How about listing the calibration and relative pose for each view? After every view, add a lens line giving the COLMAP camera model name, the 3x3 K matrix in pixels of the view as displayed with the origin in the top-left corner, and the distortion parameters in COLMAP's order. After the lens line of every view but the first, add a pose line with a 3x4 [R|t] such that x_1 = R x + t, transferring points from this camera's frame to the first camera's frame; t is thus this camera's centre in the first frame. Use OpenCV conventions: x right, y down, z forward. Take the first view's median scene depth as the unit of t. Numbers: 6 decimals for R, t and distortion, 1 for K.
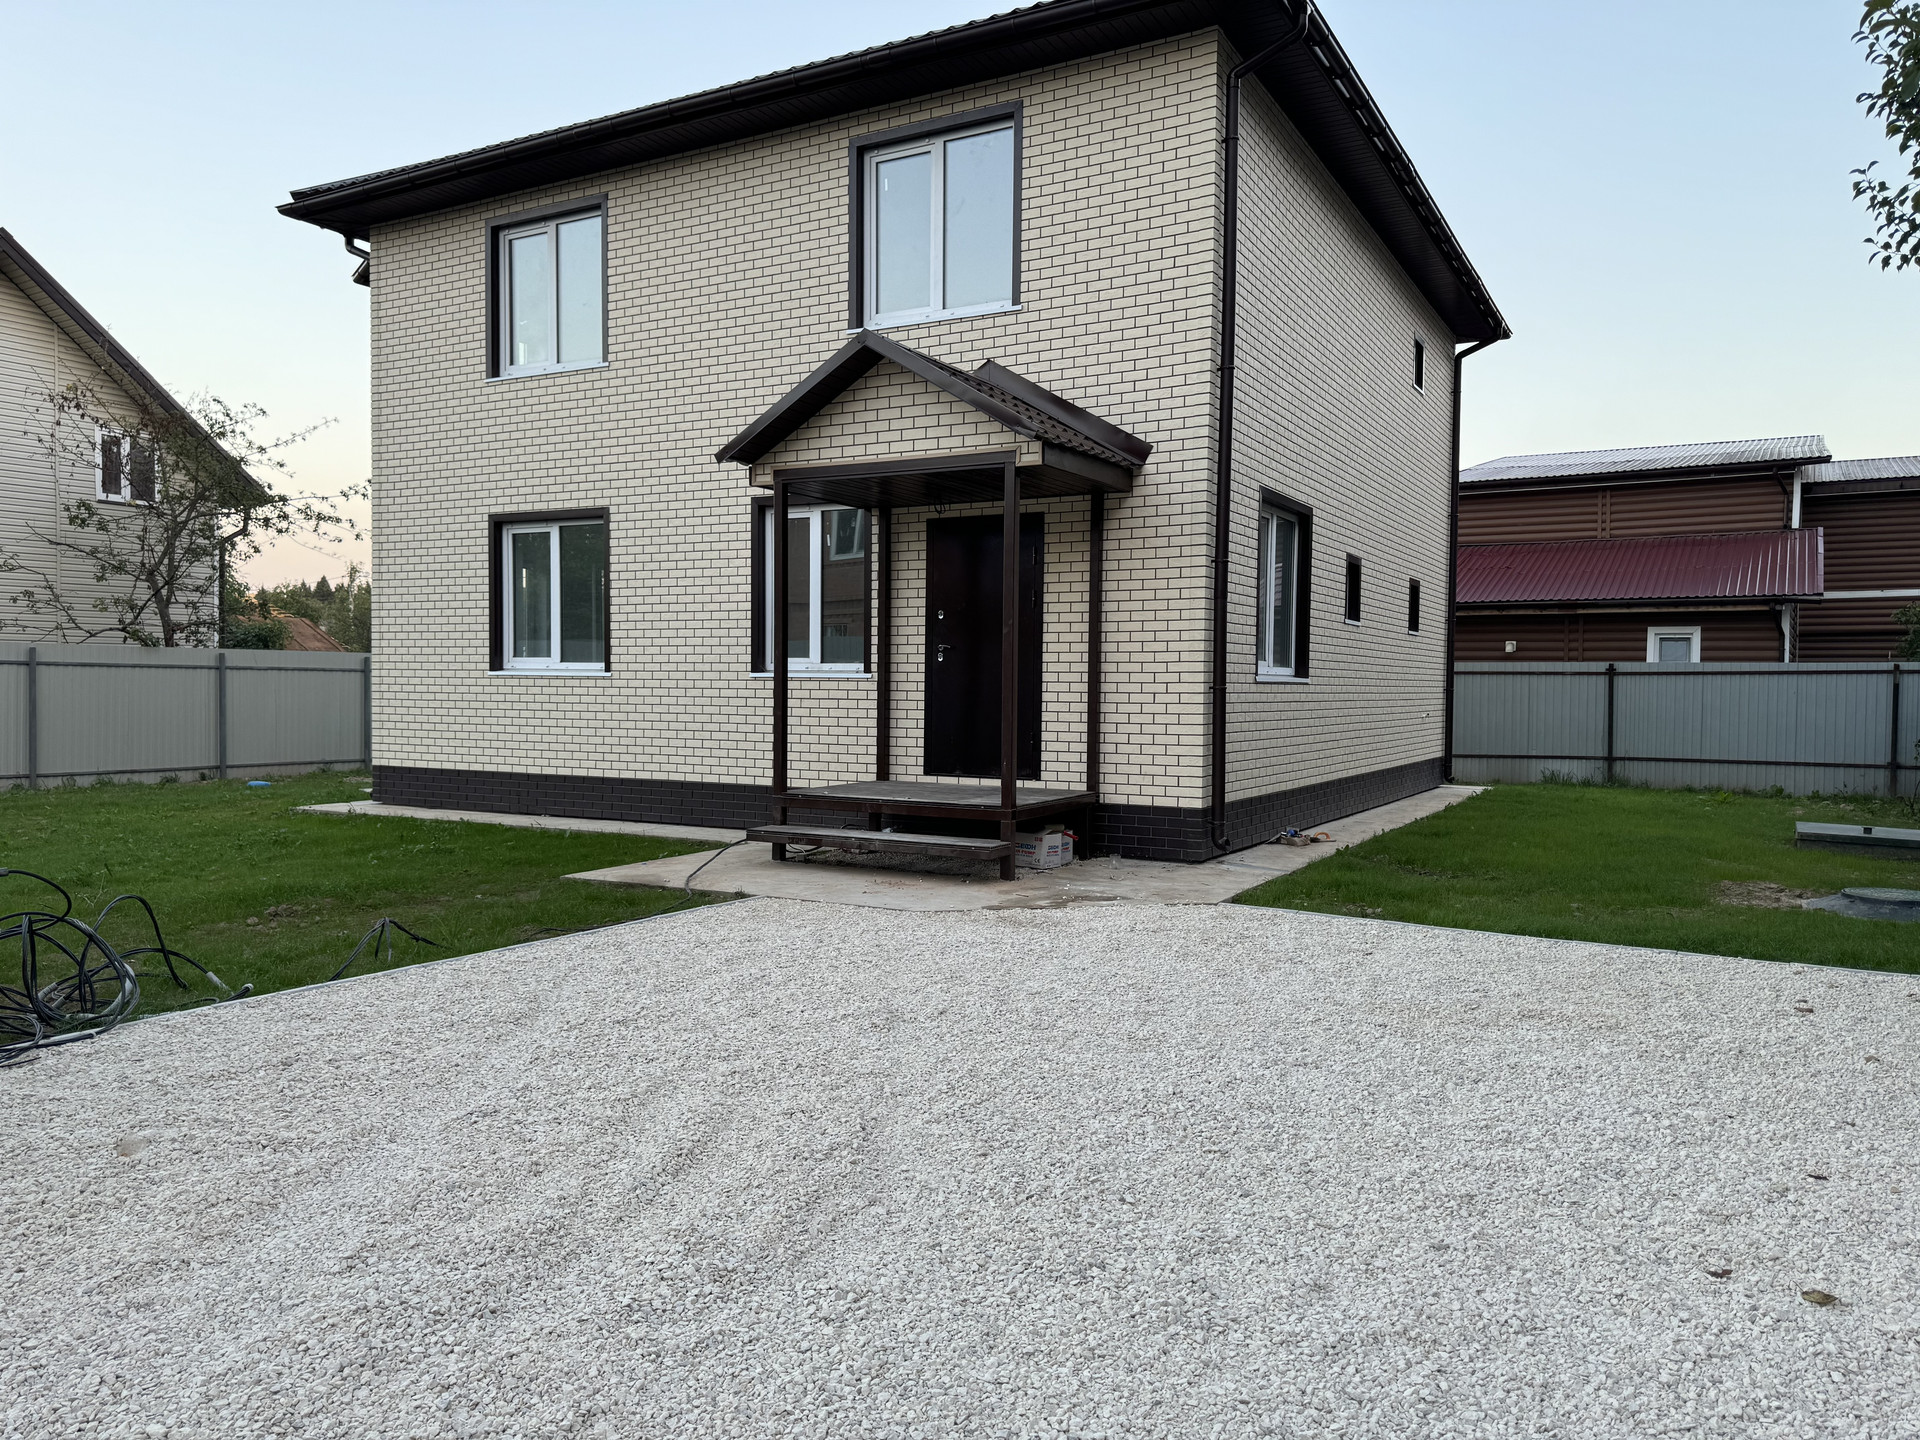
lens RADIAL K [[1350.5, 0, 1030.9], [0, 1350.5, 691.9], [0, 0, 1]] dist [0.036174, -0.039034]
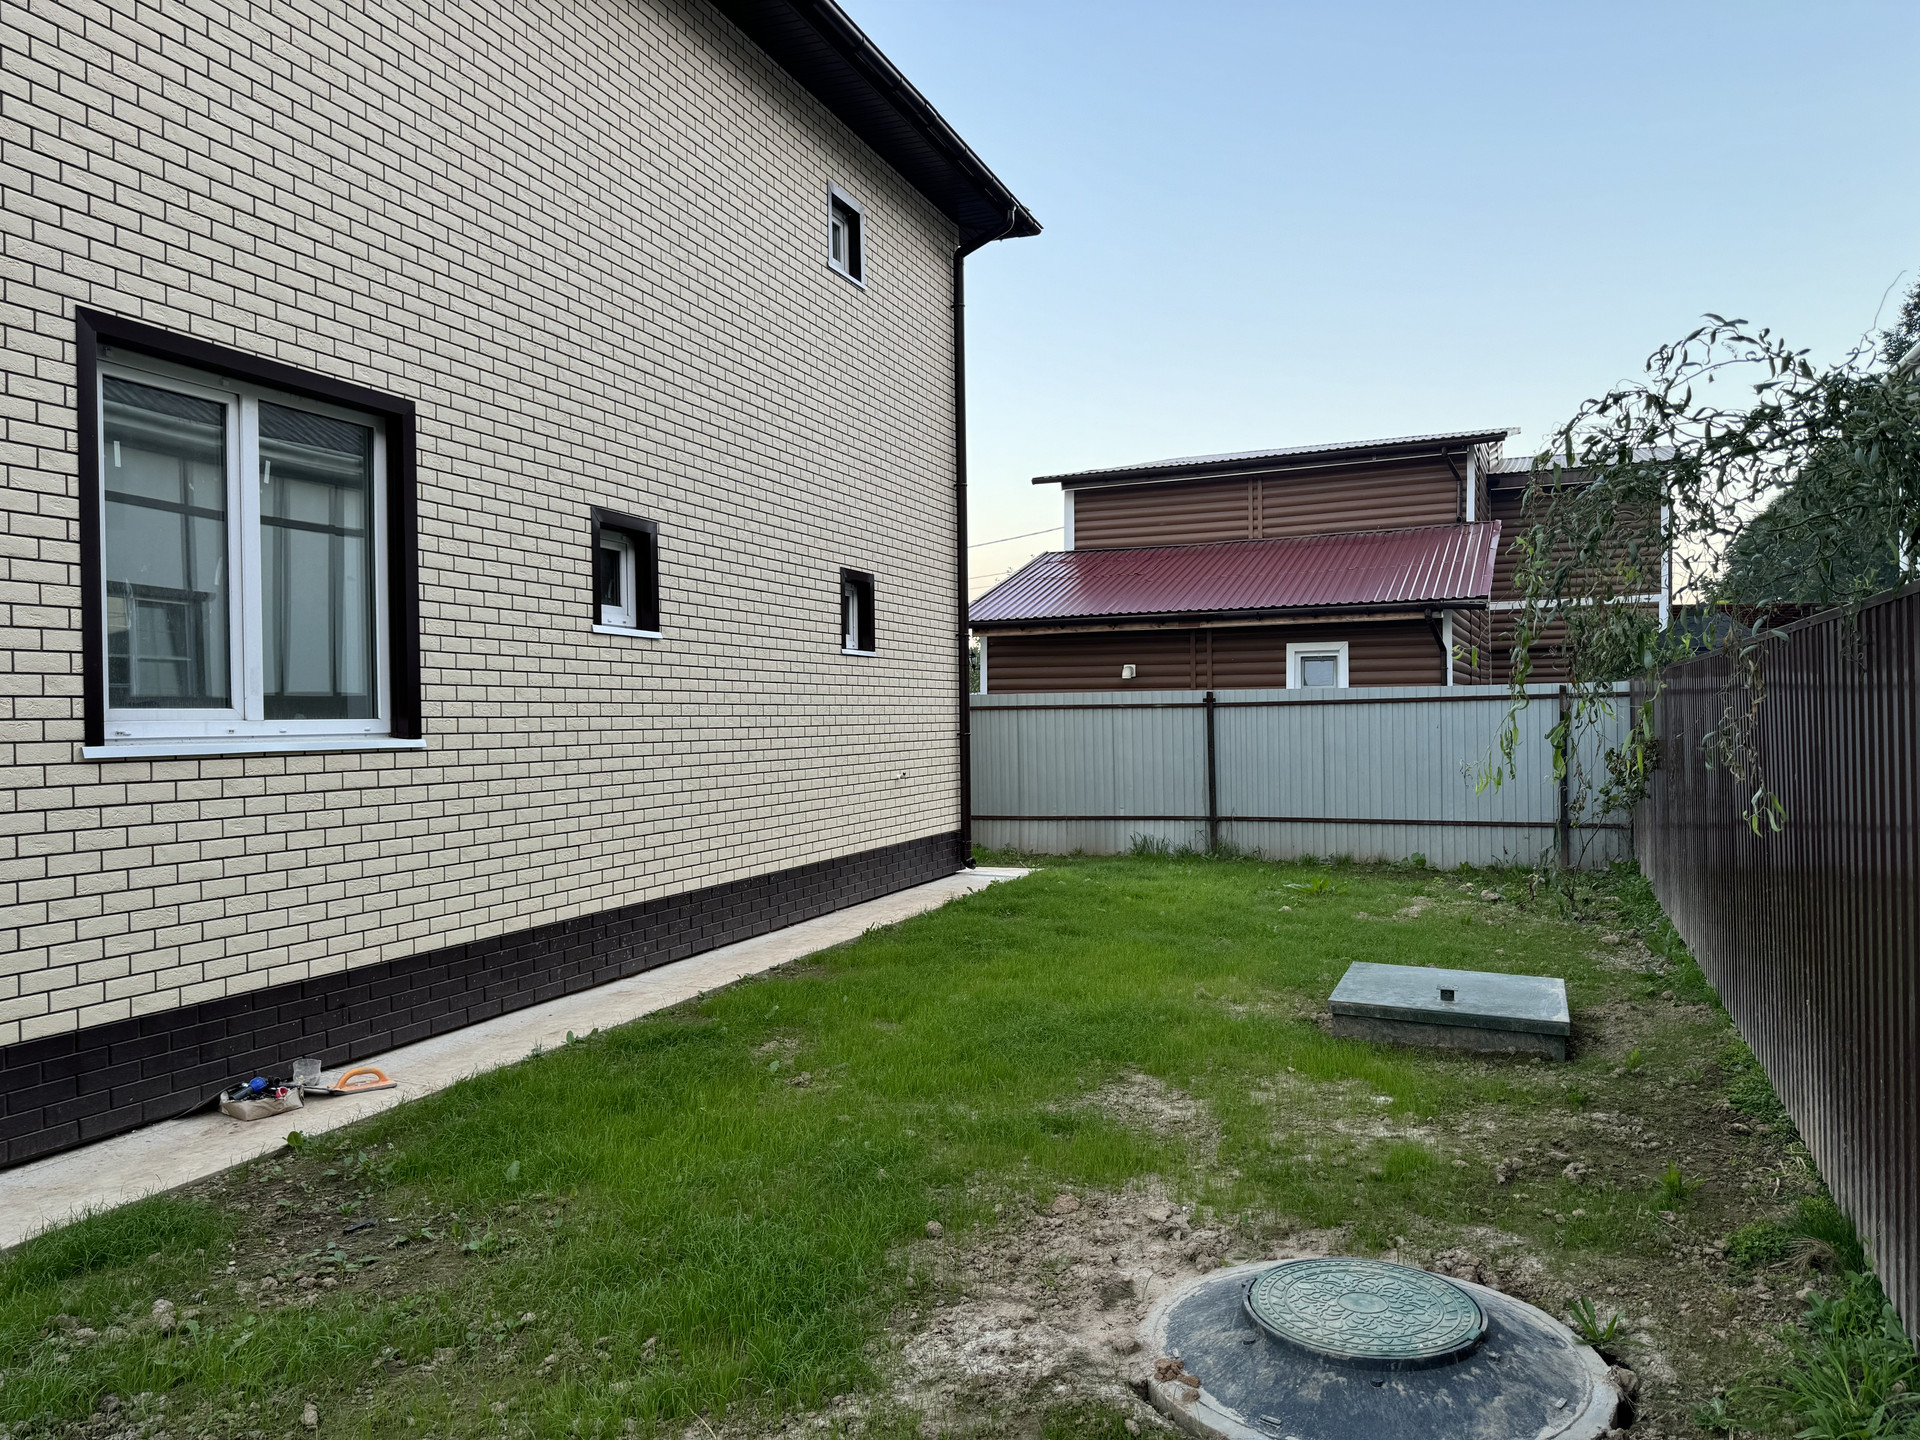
lens RADIAL K [[1350.5, 0, 971.0], [0, 1350.5, 707.5], [0, 0, 1]] dist [0.036174, -0.039034]
pose [[0.993602, -0.020996, 0.110968, 0.192562], [0.022464, 0.999676, -0.011991, -0.005644], [-0.110680, 0.014407, 0.993752, 0.250863]]
